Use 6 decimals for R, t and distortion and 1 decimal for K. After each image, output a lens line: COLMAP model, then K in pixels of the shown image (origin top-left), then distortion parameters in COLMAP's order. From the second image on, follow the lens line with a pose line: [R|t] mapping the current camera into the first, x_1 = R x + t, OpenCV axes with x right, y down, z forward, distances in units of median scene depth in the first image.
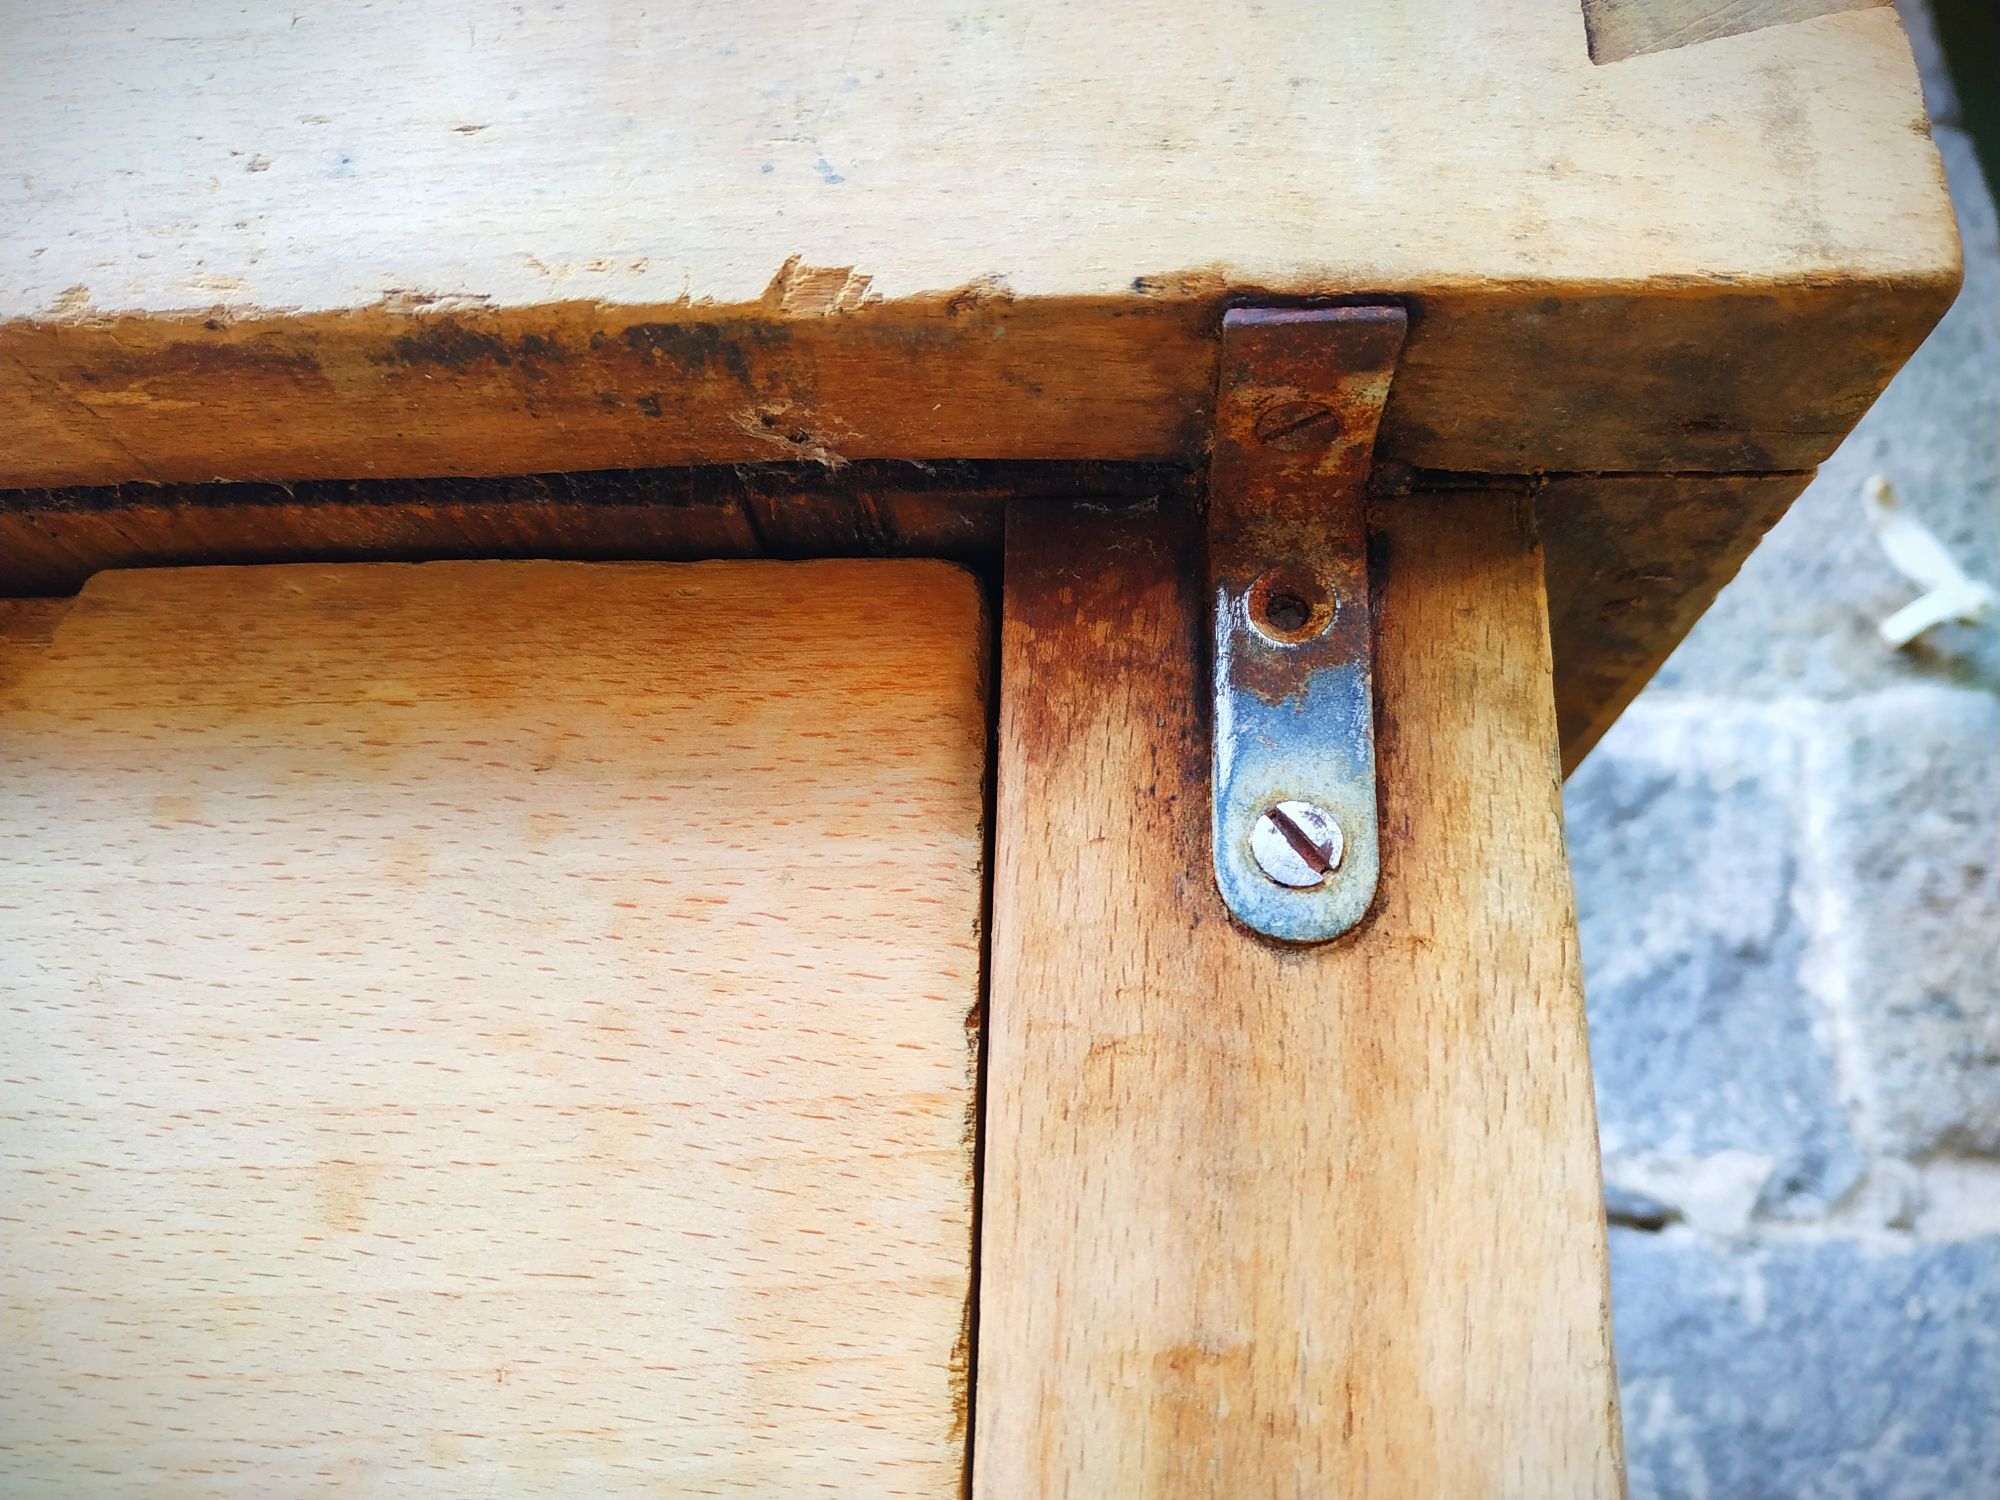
lens RADIAL K [[1512.7, 0, 992.8], [0, 1512.7, 755.0], [0, 0, 1]] dist [-0.028833, -0.008945]
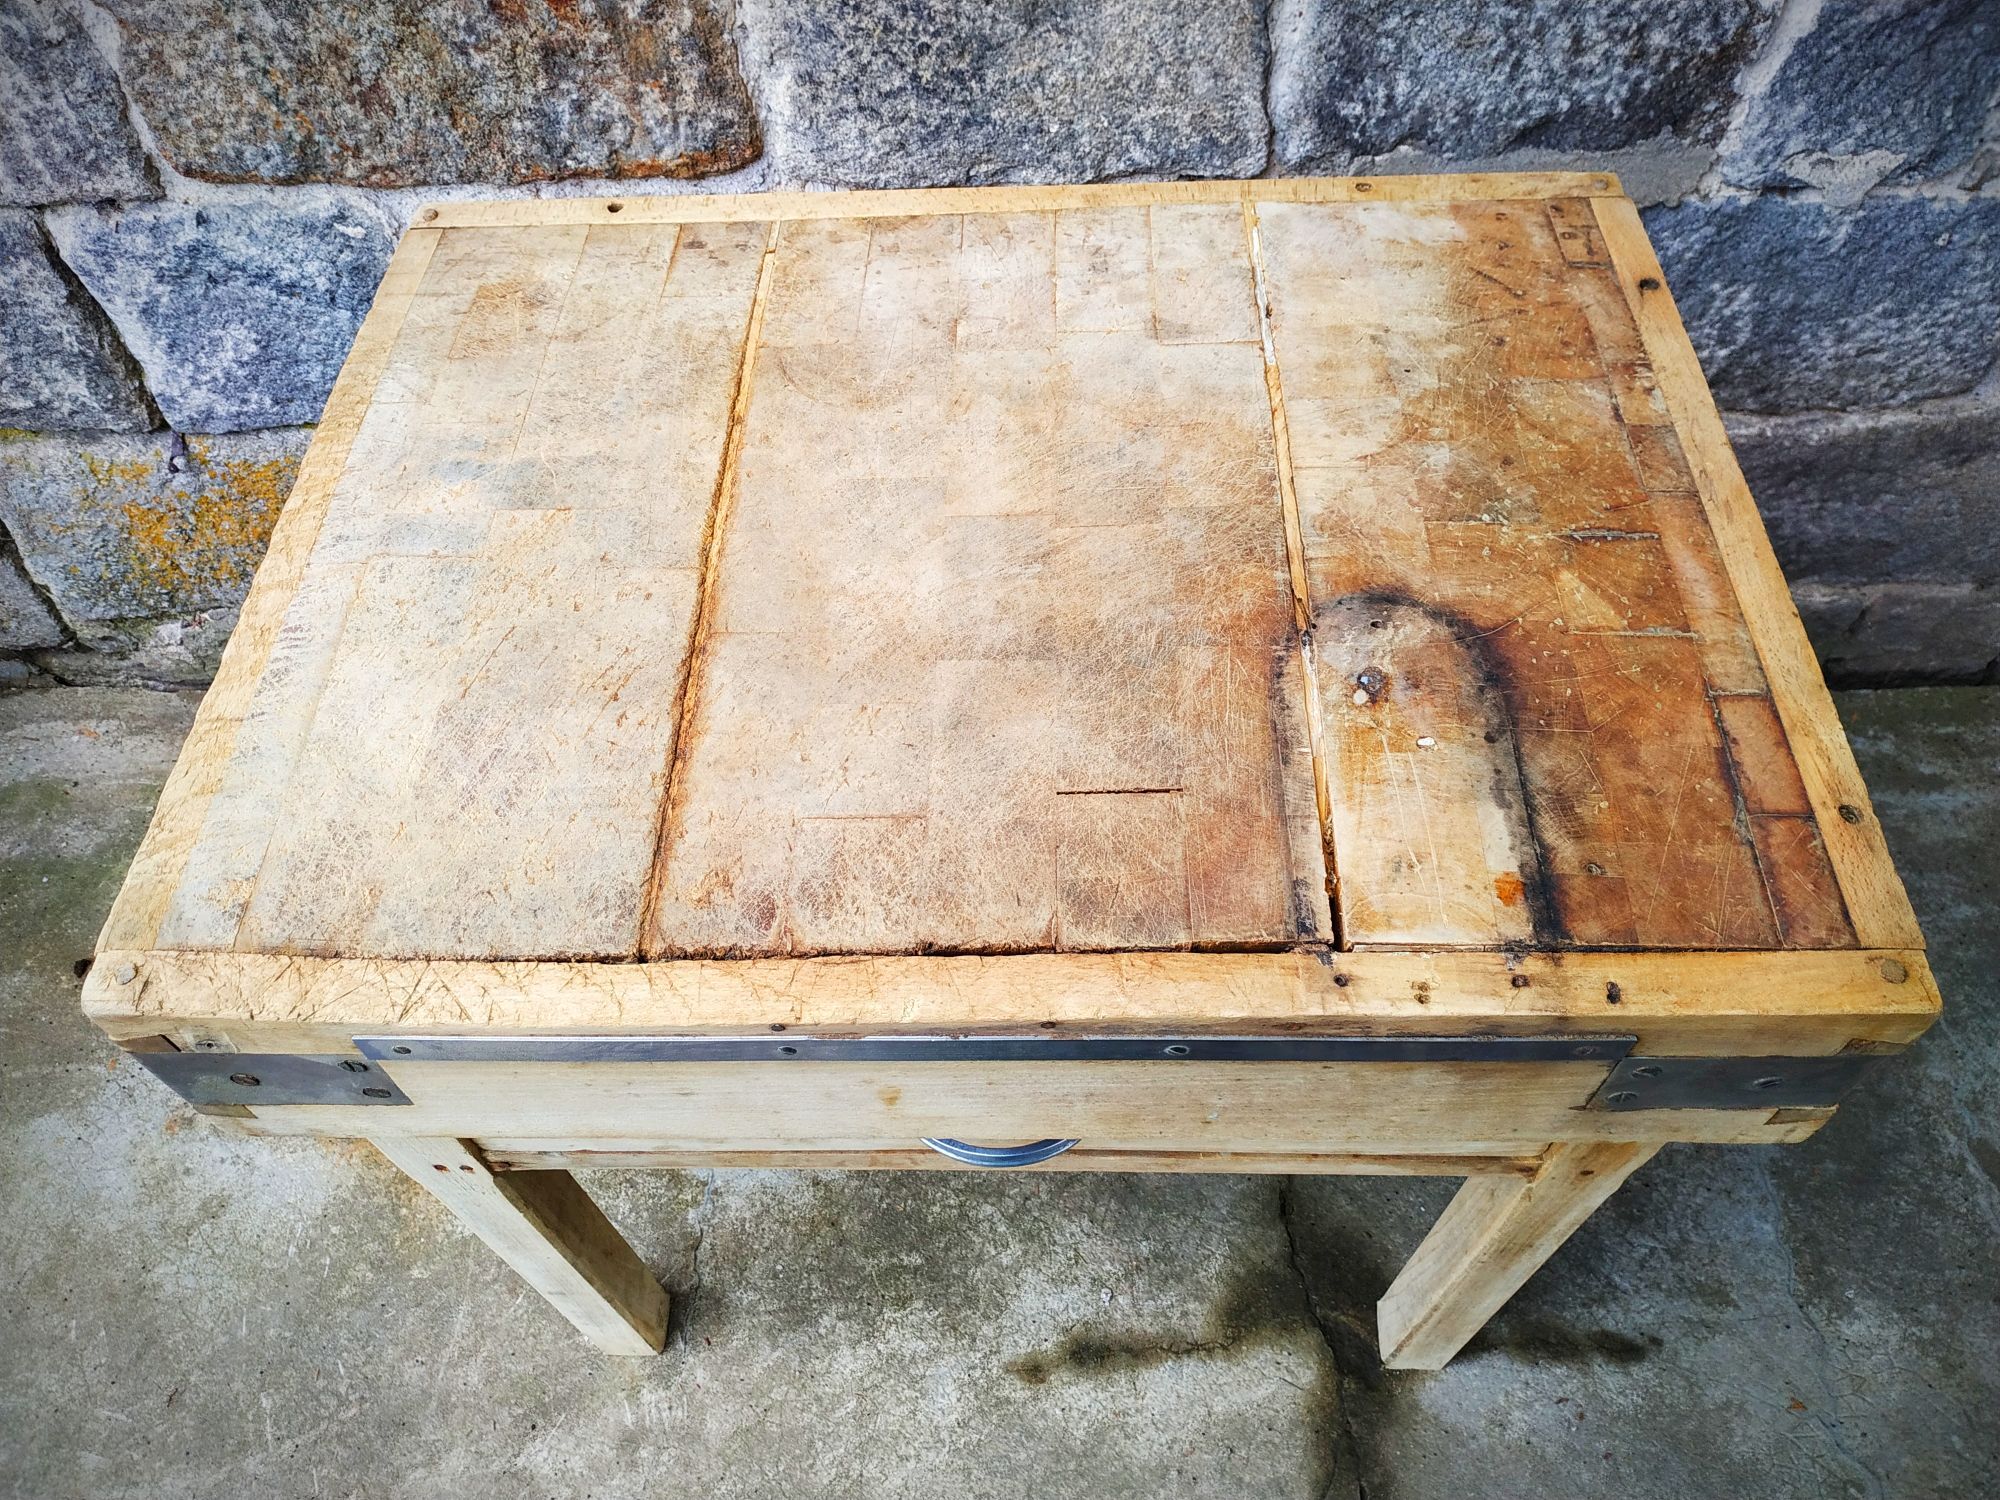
lens RADIAL K [[1461.8, 0, 993.7], [0, 1461.8, 749.7], [0, 0, 1]] dist [-0.004734, -0.002546]
pose [[0.997260, -0.070516, -0.022364, -2.083914], [0.039544, 0.252639, 0.966752, -5.848126], [-0.062522, -0.964987, 0.254736, 1.131313]]
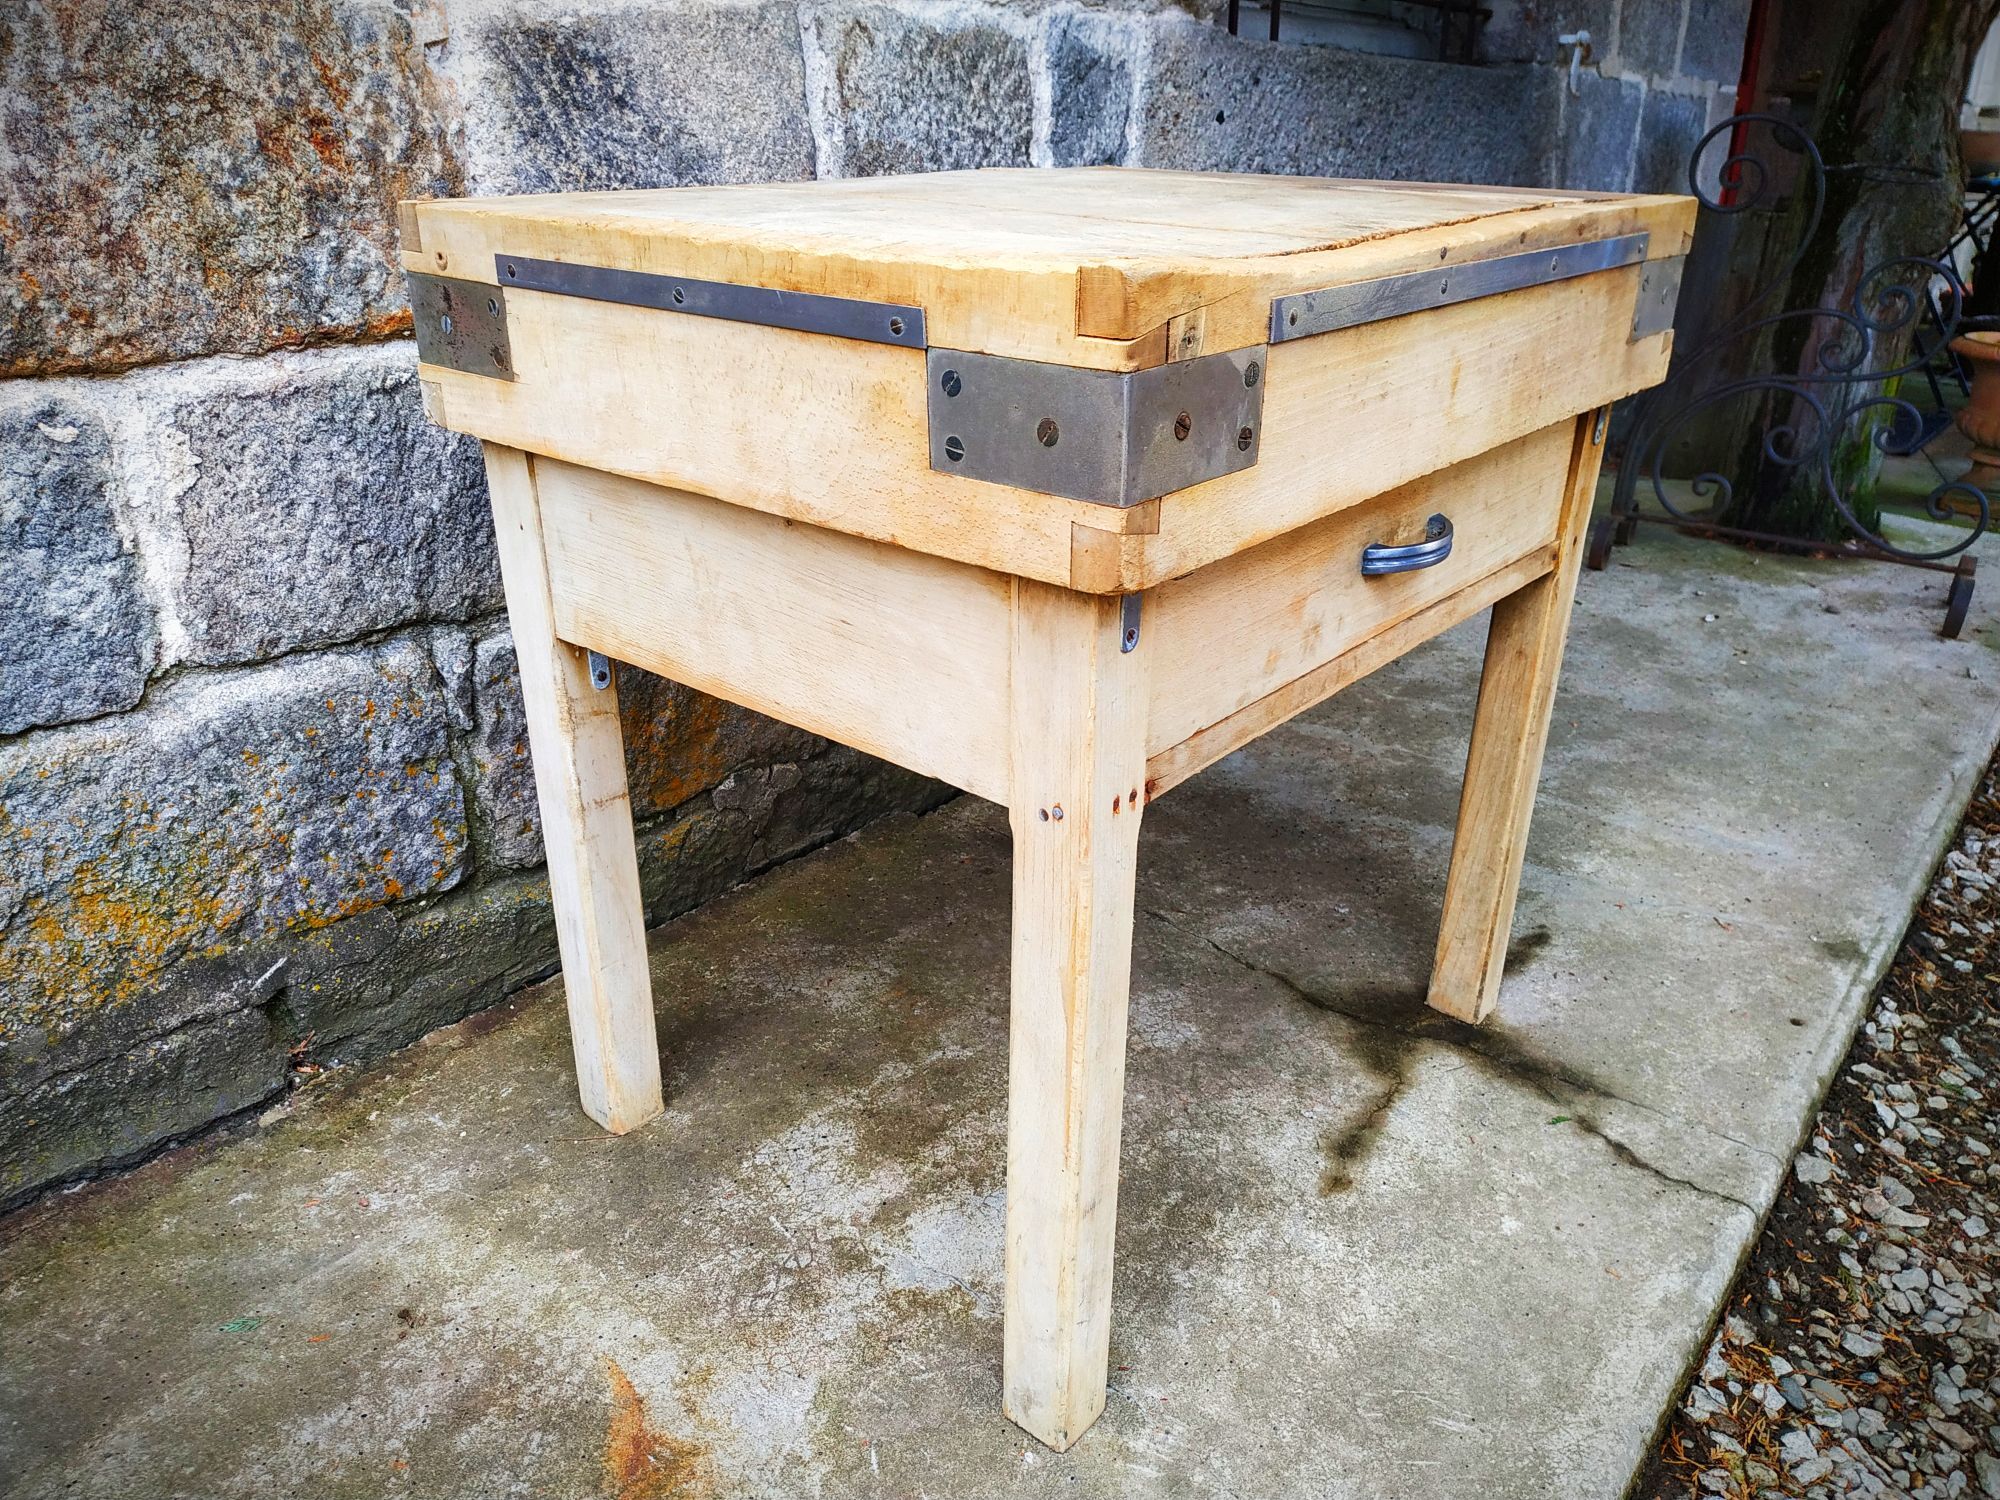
lens RADIAL K [[1468.8, 0, 997.7], [0, 1468.8, 746.9], [0, 0, 1]] dist [-0.003273, -0.000825]
pose [[0.588982, -0.338271, 0.733944, -9.264456], [-0.291642, 0.758014, 0.583404, -2.668898], [-0.753688, -0.557663, 0.347802, -0.384011]]
